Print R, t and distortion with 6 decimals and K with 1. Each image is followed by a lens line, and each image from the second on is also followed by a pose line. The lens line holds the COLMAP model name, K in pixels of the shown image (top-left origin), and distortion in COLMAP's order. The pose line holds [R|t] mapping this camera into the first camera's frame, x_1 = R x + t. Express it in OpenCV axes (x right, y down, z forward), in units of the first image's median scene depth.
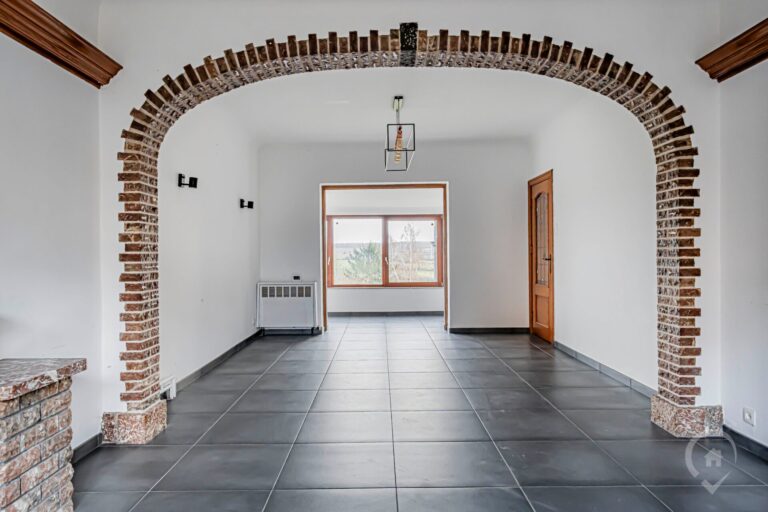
lens RADIAL K [[513.4, 0, 375.6], [0, 513.4, 256.8], [0, 0, 1]] dist [0.007130, -0.004938]
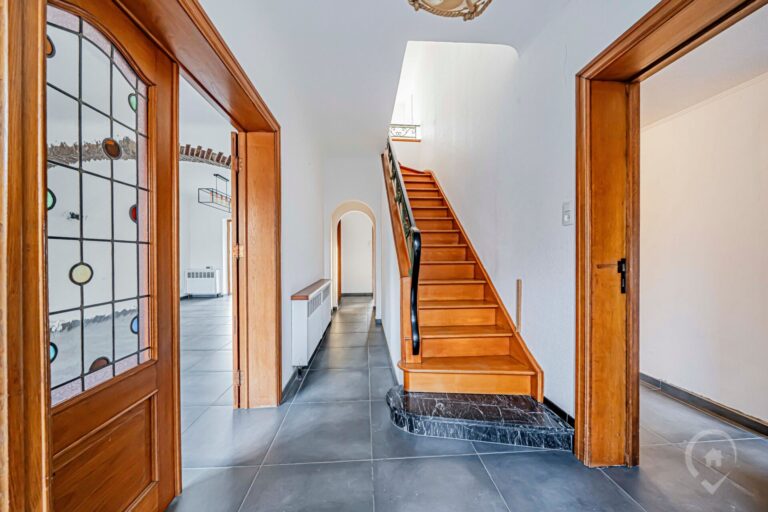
lens RADIAL K [[262.5, 0, 381.2], [0, 262.5, 255.0], [0, 0, 1]] dist [-0.002006, -0.000242]
pose [[0.997431, 0.003017, 0.071569, 0.944556], [-0.002666, 0.999984, -0.004990, -0.007425], [-0.071583, 0.004786, 0.997423, -0.049535]]
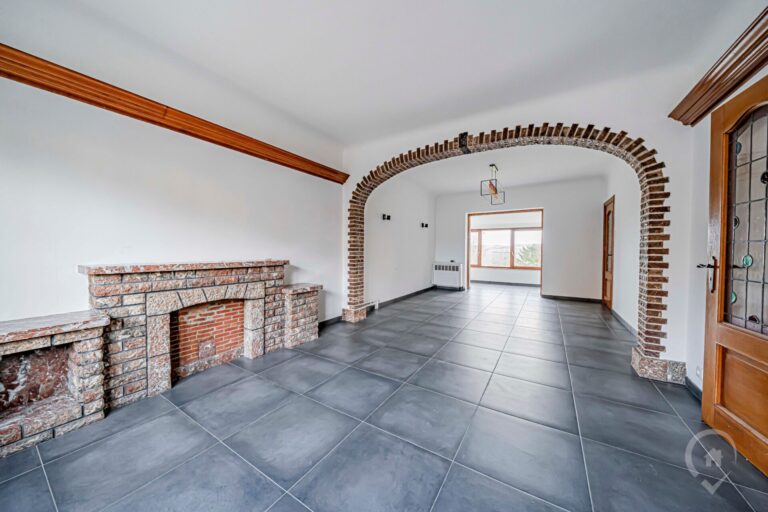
lens RADIAL K [[262.5, 0, 377.3], [0, 262.5, 255.9], [0, 0, 1]] dist [-0.002006, -0.000242]
pose [[0.841578, 0.026573, -0.539482, 0.340288], [-0.015642, 0.999569, 0.024834, -0.001964], [0.539909, -0.012461, 0.841631, -0.033815]]
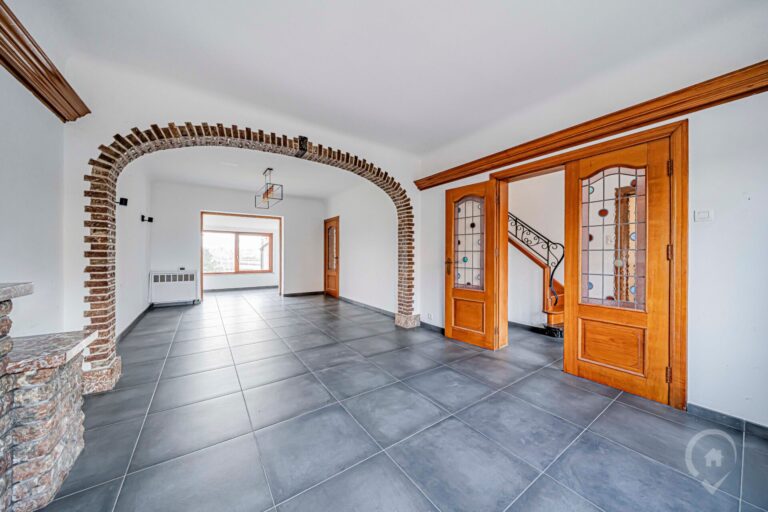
lens RADIAL K [[262.5, 0, 379.8], [0, 262.5, 255.7], [0, 0, 1]] dist [-0.002006, -0.000242]
pose [[0.822385, 0.011700, 0.568811, -0.256608], [-0.009029, 0.999931, -0.007513, 0.003498], [-0.568860, 0.001043, 0.822434, 0.012929]]
